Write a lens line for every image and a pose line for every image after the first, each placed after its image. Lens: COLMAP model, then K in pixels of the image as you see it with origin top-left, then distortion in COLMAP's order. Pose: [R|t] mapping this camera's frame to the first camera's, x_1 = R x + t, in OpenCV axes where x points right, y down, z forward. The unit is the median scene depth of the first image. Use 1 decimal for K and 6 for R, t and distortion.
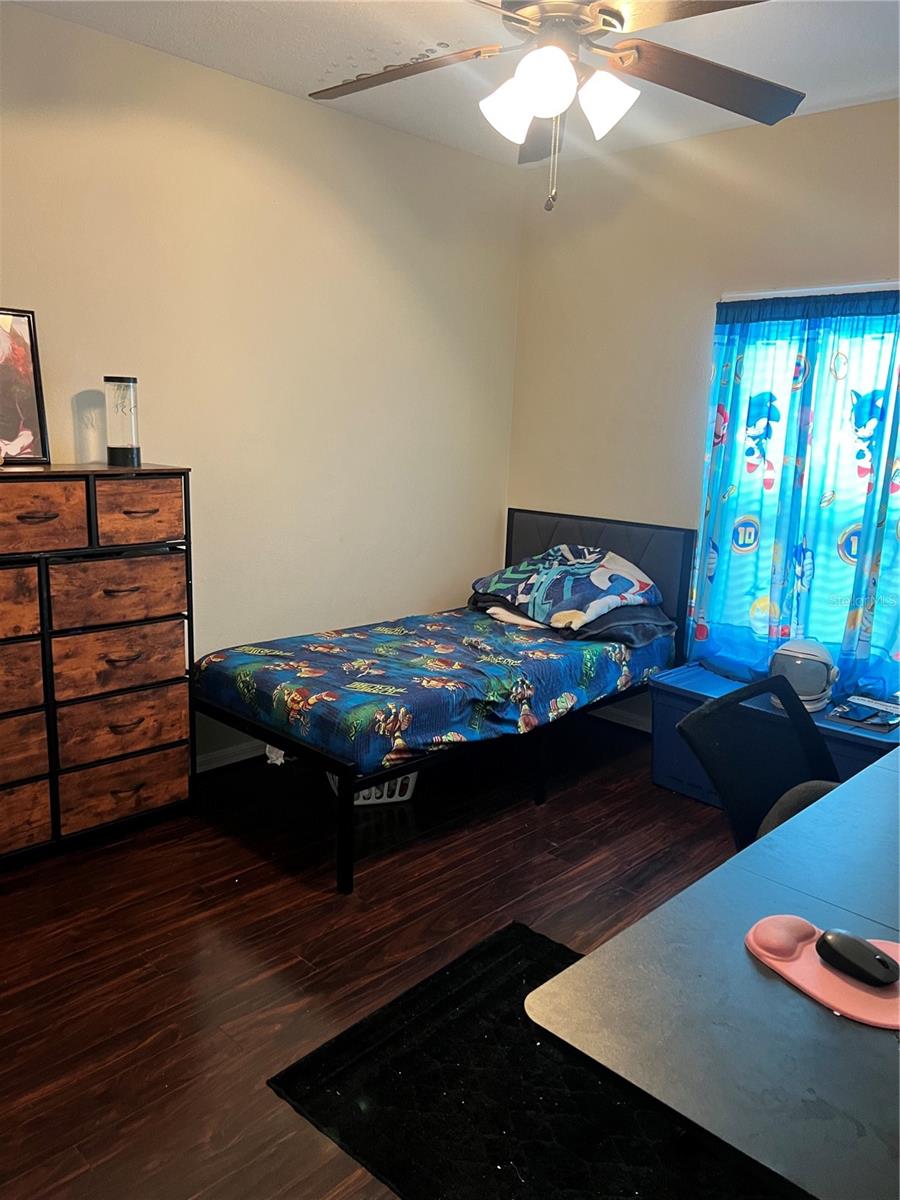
lens RADIAL K [[887.6, 0, 447.2], [0, 887.6, 610.4], [0, 0, 1]] dist [0.039457, -0.061432]
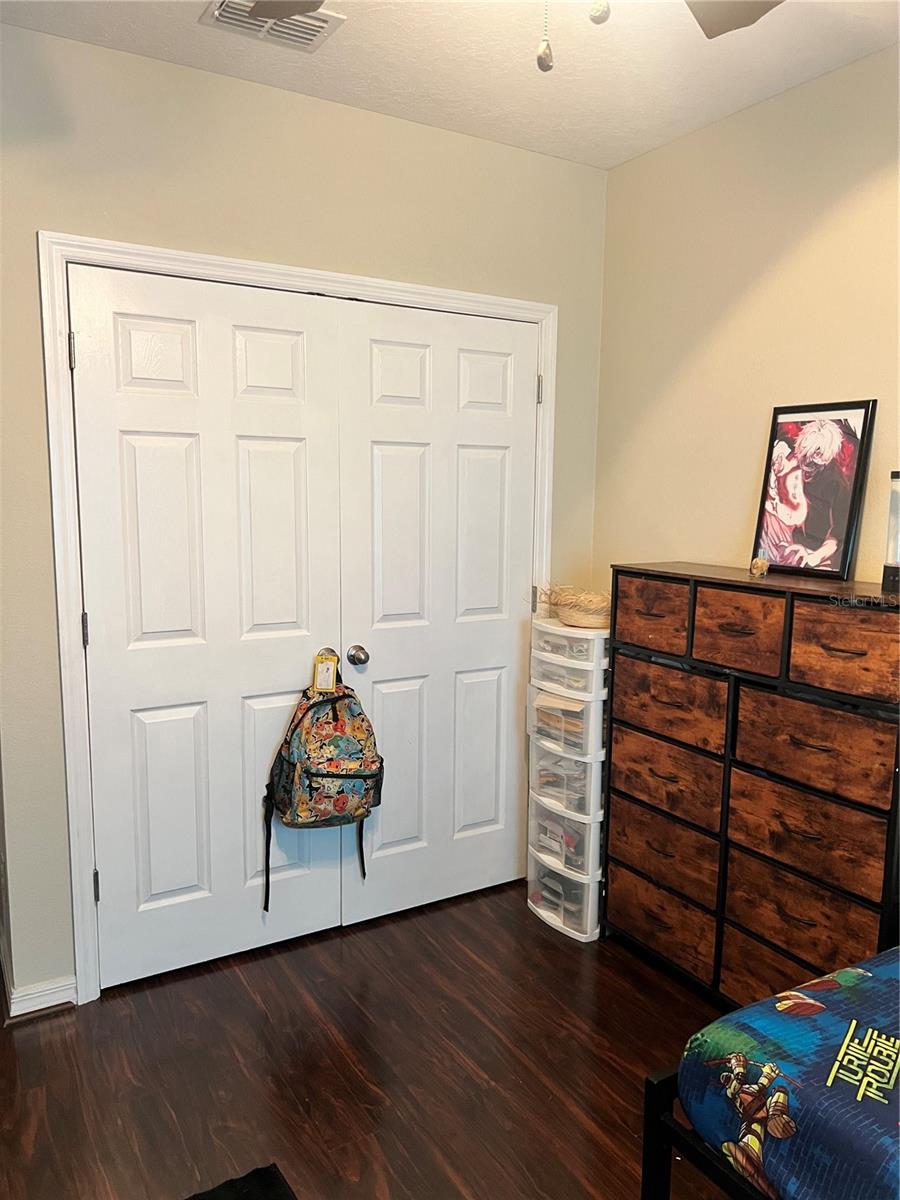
lens RADIAL K [[887.6, 0, 447.2], [0, 887.6, 610.4], [0, 0, 1]] dist [0.039457, -0.061432]
pose [[-0.256361, 0.094289, -0.961971, 0.454830], [-0.228006, 0.961246, 0.154981, -0.185557], [0.939304, 0.259066, -0.224928, 0.868573]]
